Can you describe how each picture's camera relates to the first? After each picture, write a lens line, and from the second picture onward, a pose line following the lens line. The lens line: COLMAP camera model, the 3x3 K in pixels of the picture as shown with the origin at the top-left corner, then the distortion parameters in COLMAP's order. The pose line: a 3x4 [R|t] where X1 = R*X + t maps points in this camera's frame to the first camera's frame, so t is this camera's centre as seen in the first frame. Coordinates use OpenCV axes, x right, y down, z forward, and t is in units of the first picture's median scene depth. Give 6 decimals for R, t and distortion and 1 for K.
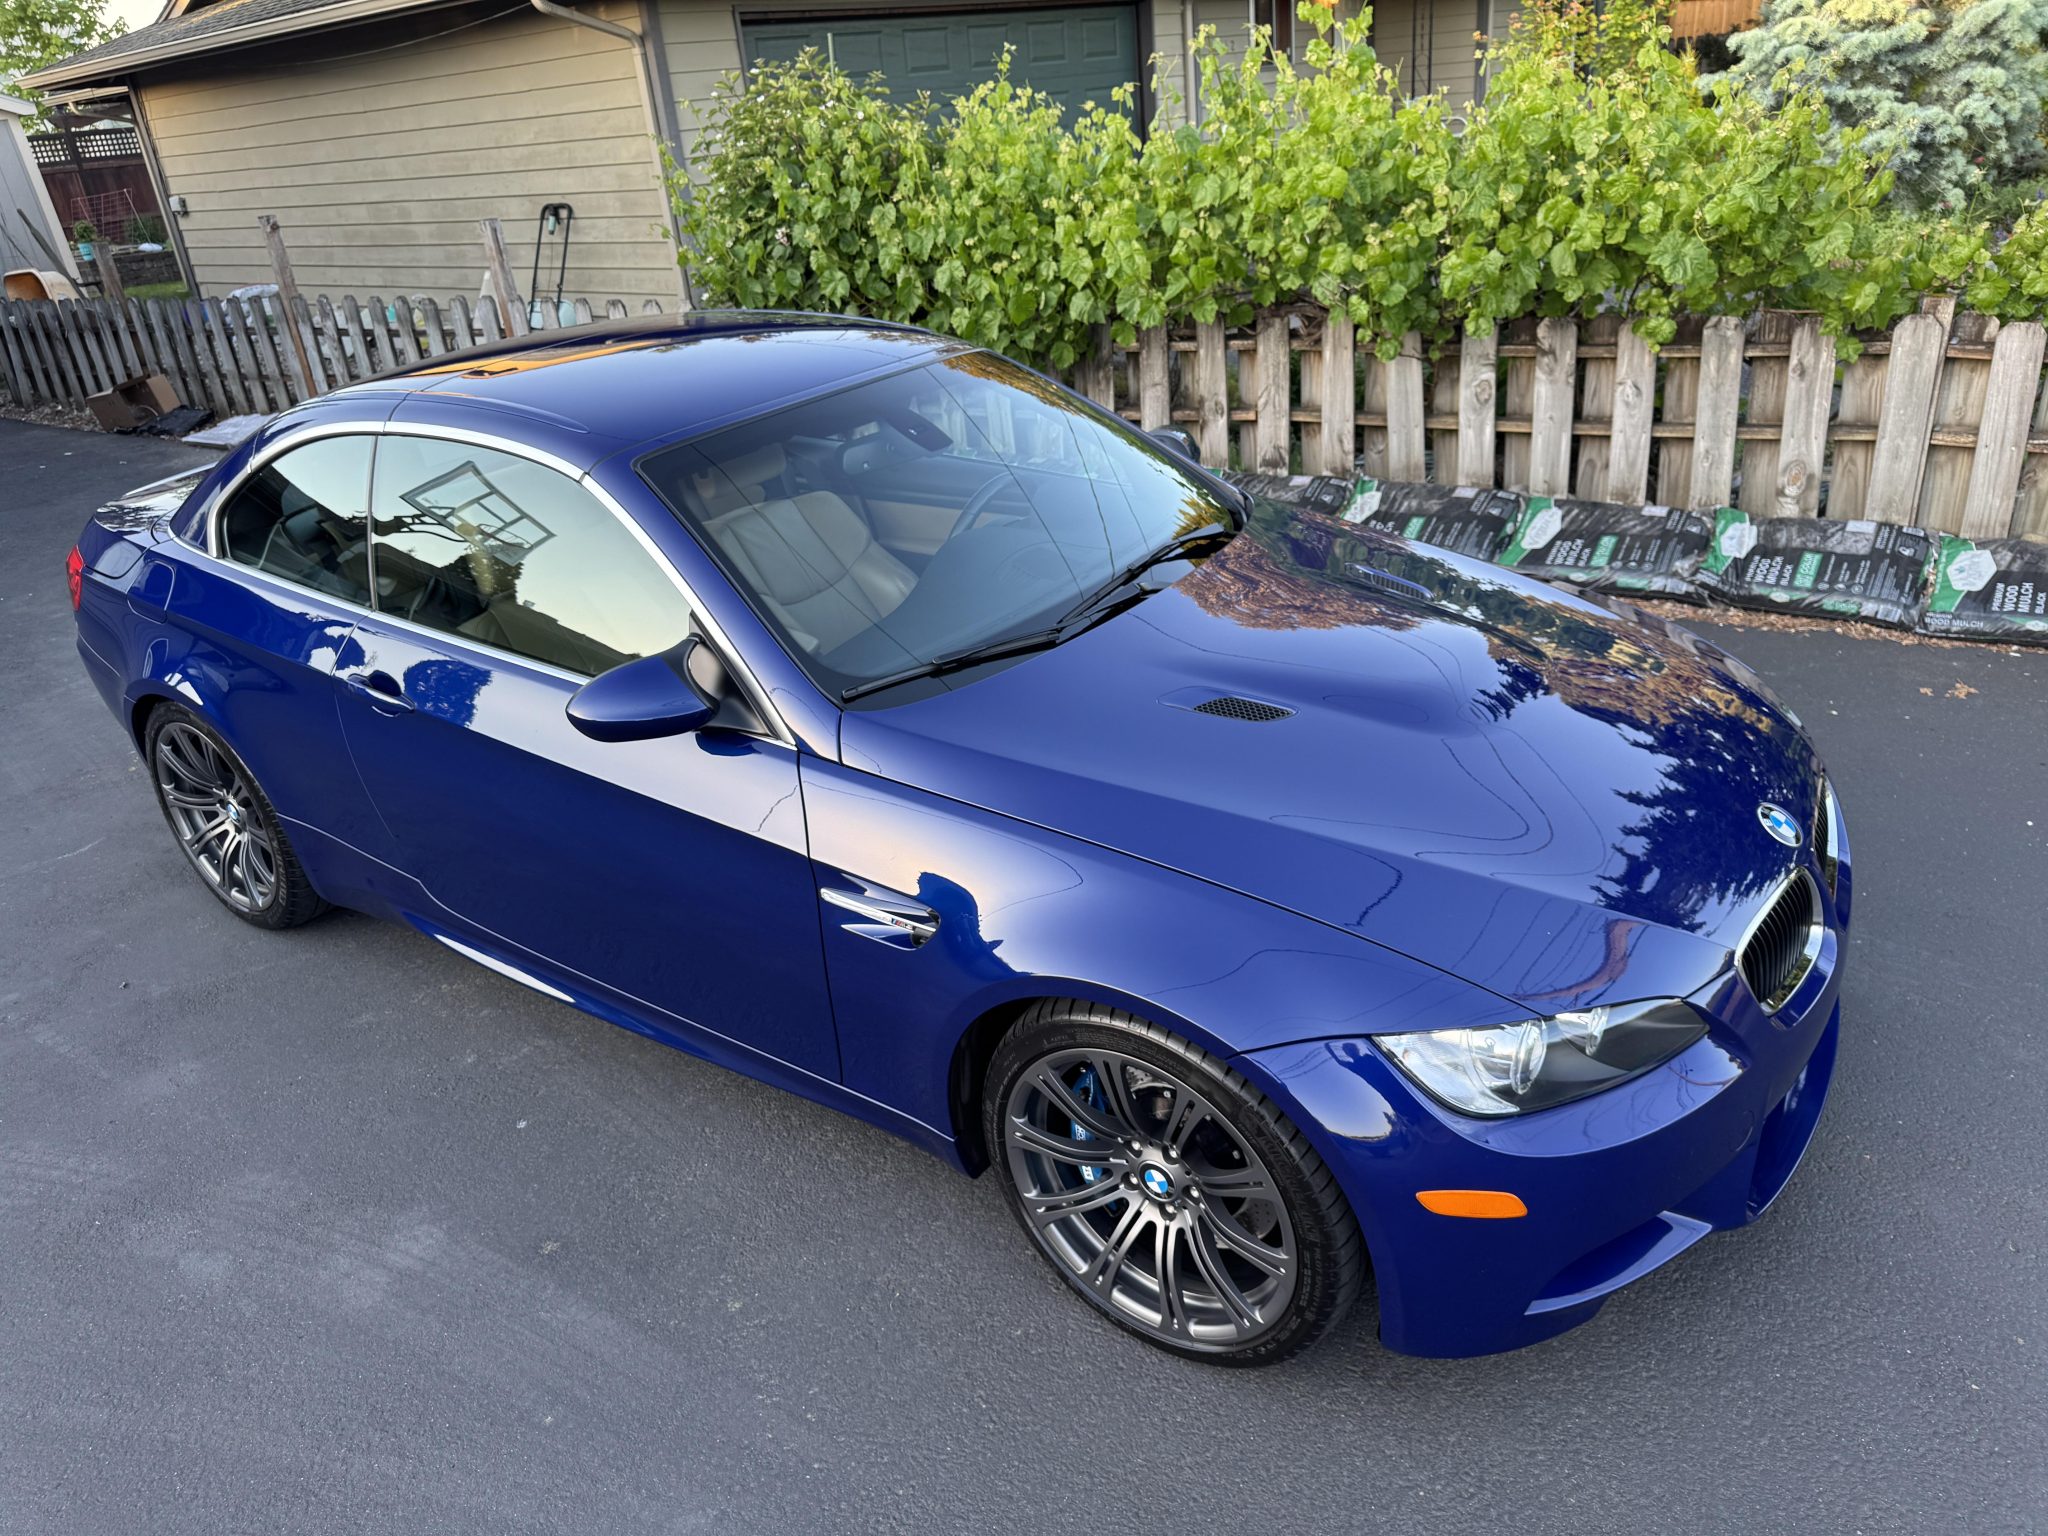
lens RADIAL K [[1438.6, 0, 1048.6], [0, 1438.6, 779.5], [0, 0, 1]] dist [0.004192, -0.003454]
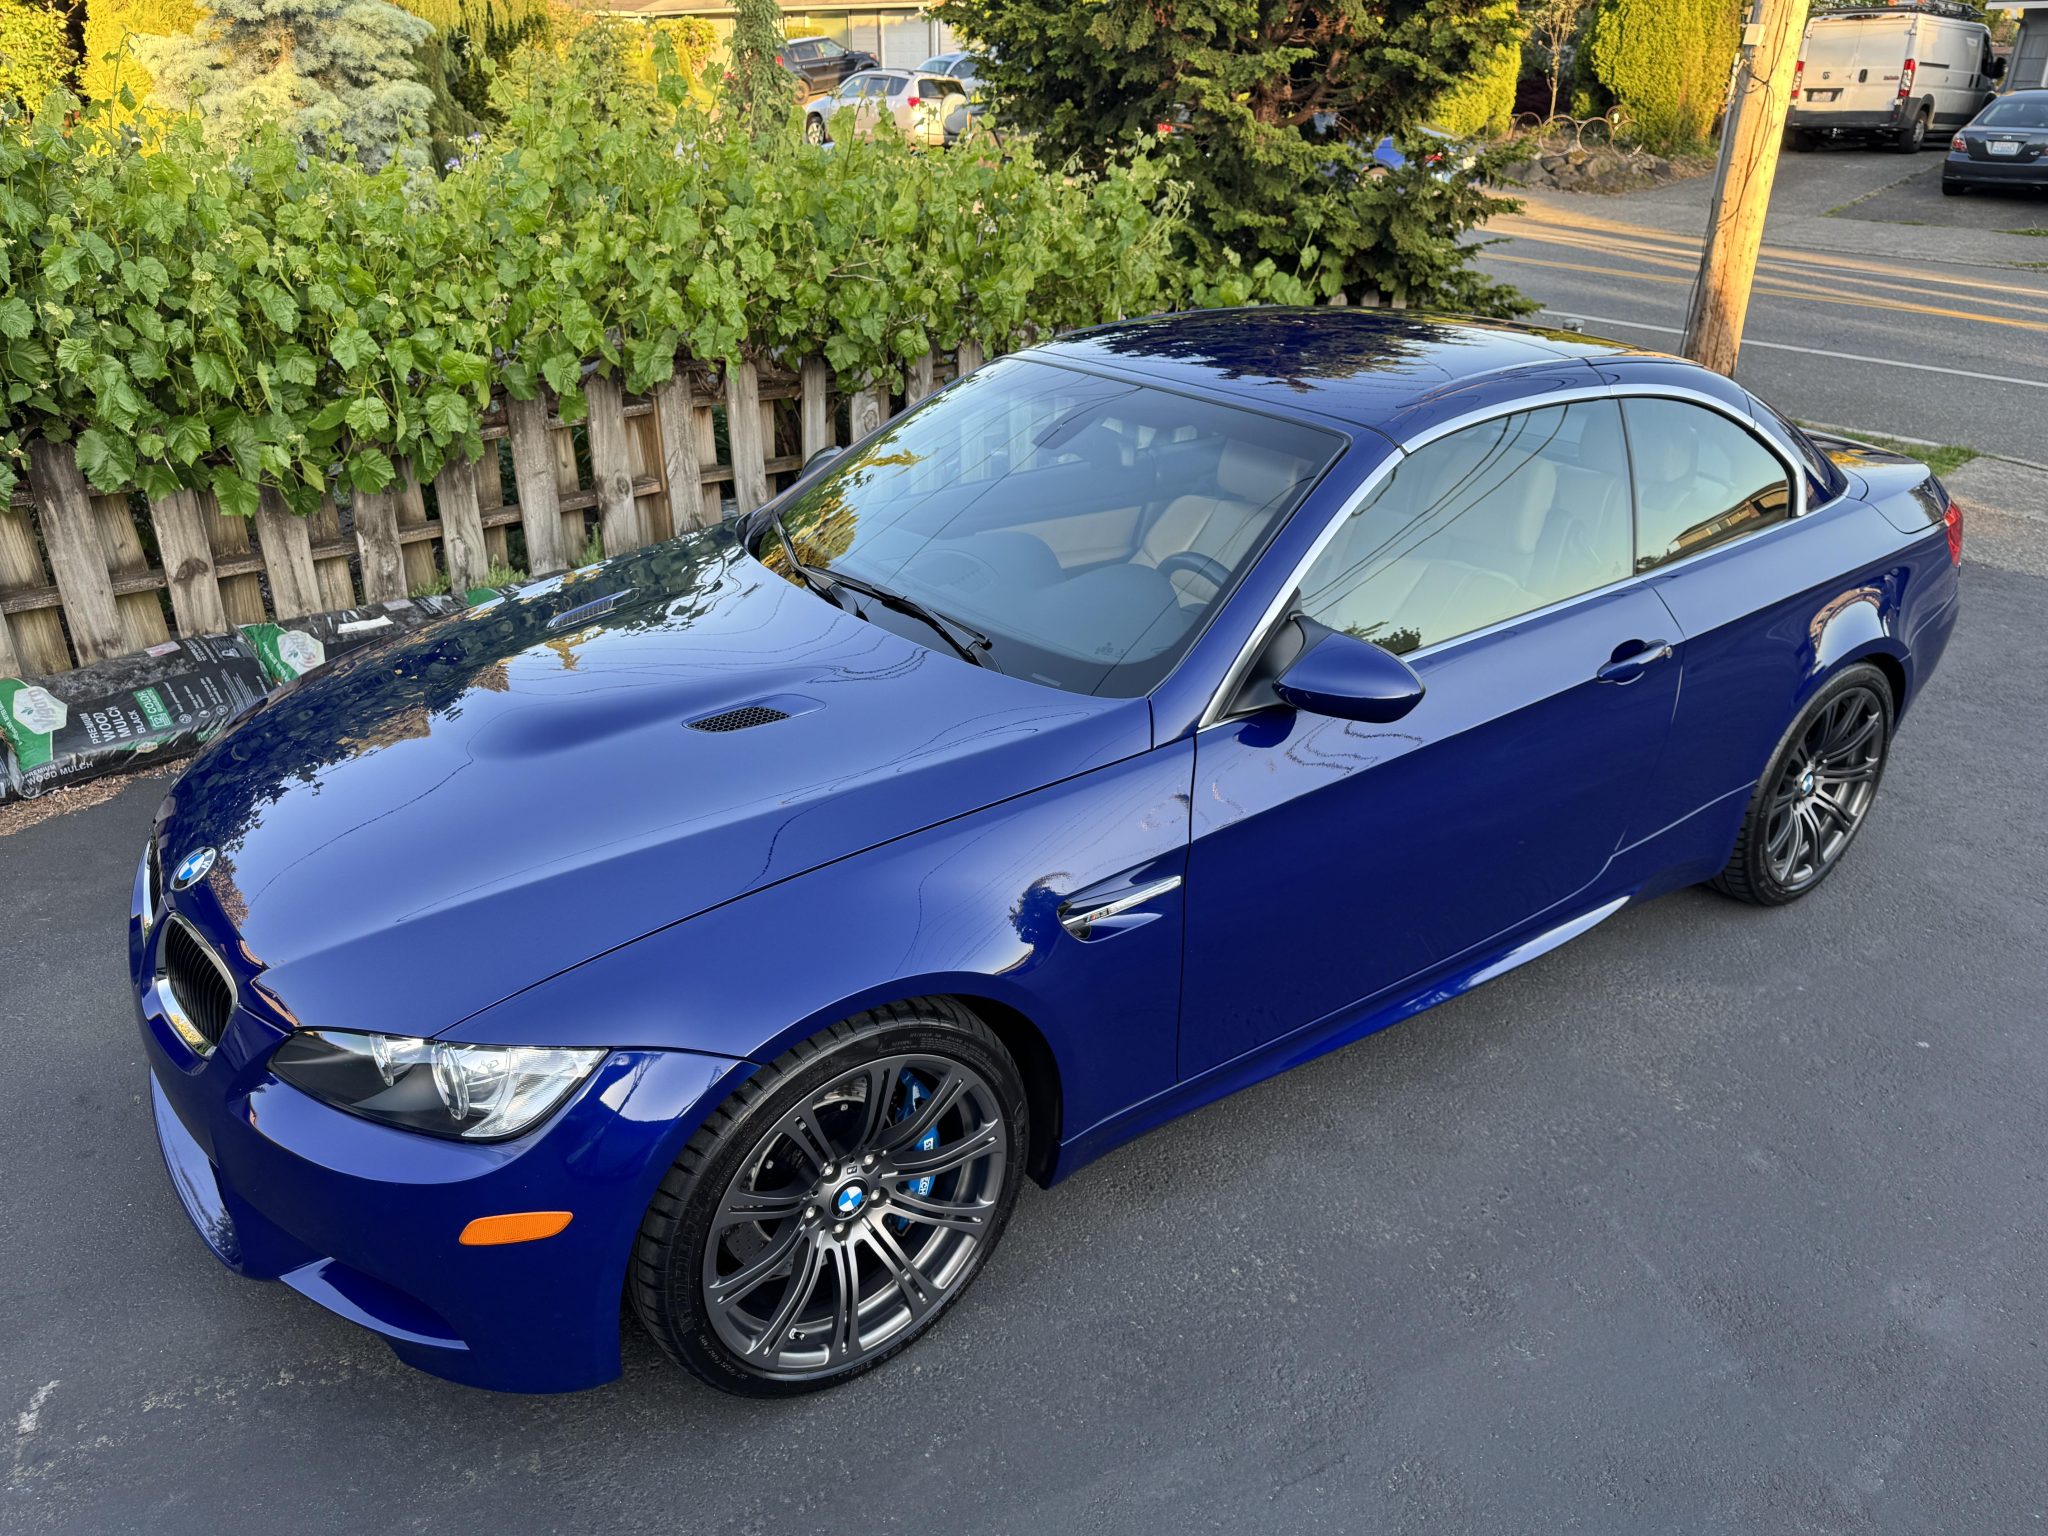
lens RADIAL K [[1508.8, 0, 1019.9], [0, 1508.8, 770.0], [0, 0, 1]] dist [0.006058, -0.008072]
pose [[0.232792, -0.320570, 0.918174, -0.846844], [0.394922, 0.893925, 0.211976, -0.249099], [-0.888732, 0.313261, 0.334699, 0.662309]]
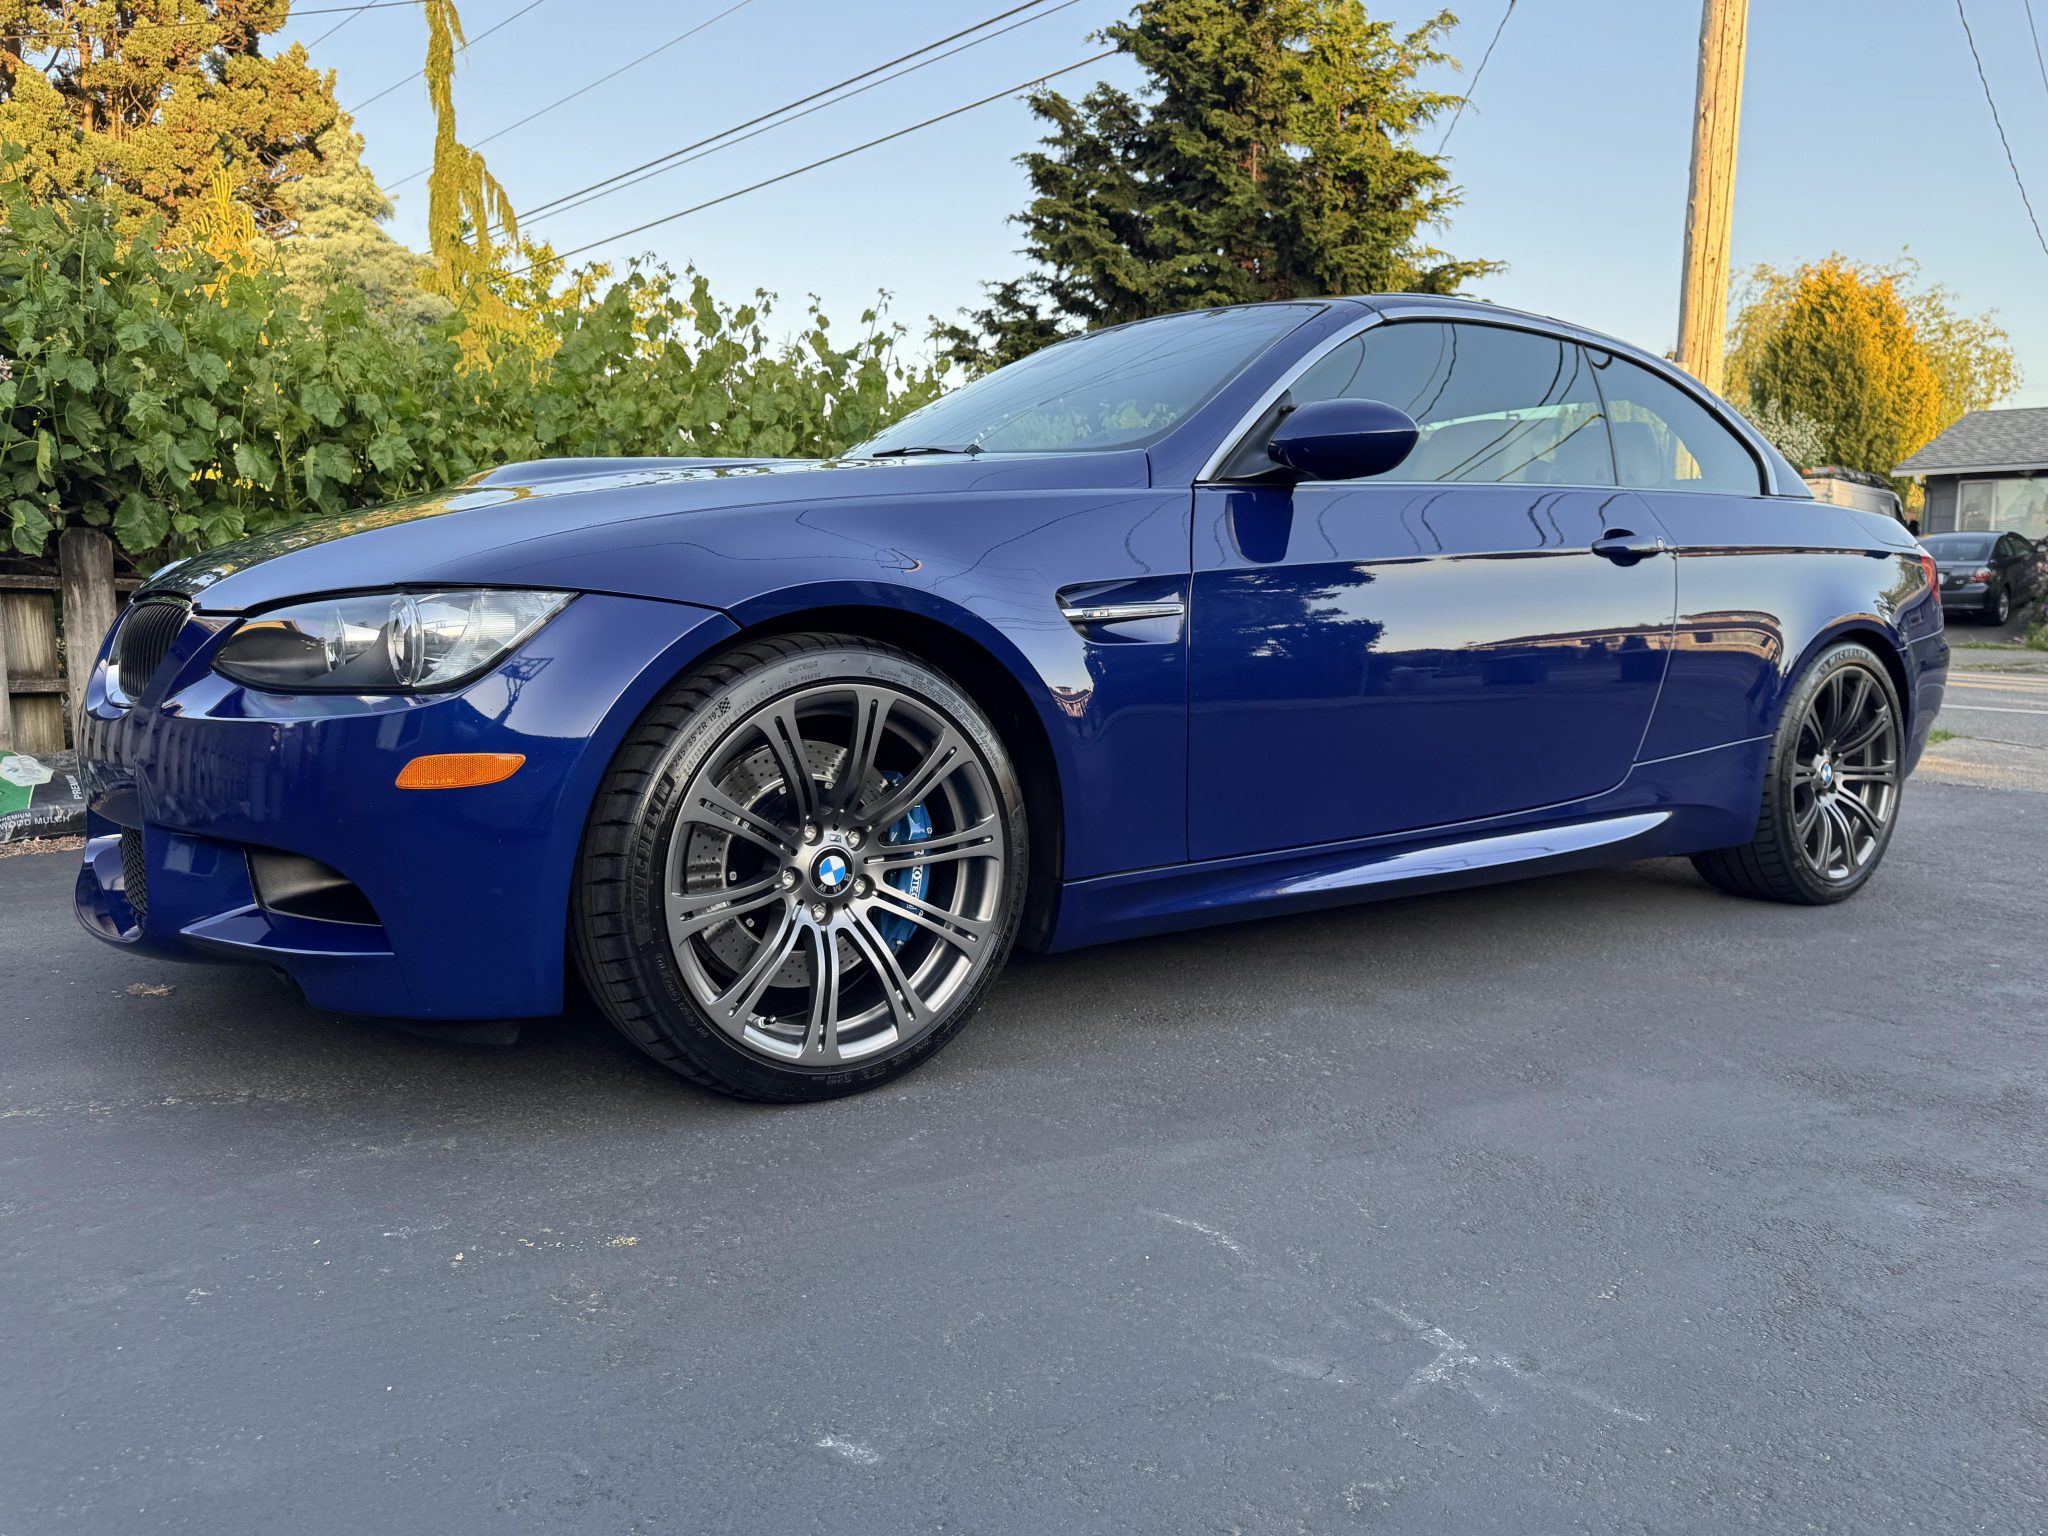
lens RADIAL K [[1506.9, 0, 1036.6], [0, 1506.9, 765.5], [0, 0, 1]] dist [0.009180, -0.006190]
pose [[0.226792, -0.018592, 0.973766, -0.870532], [0.401180, 0.912840, -0.076007, -0.037466], [-0.887479, 0.407894, 0.214483, 0.747413]]
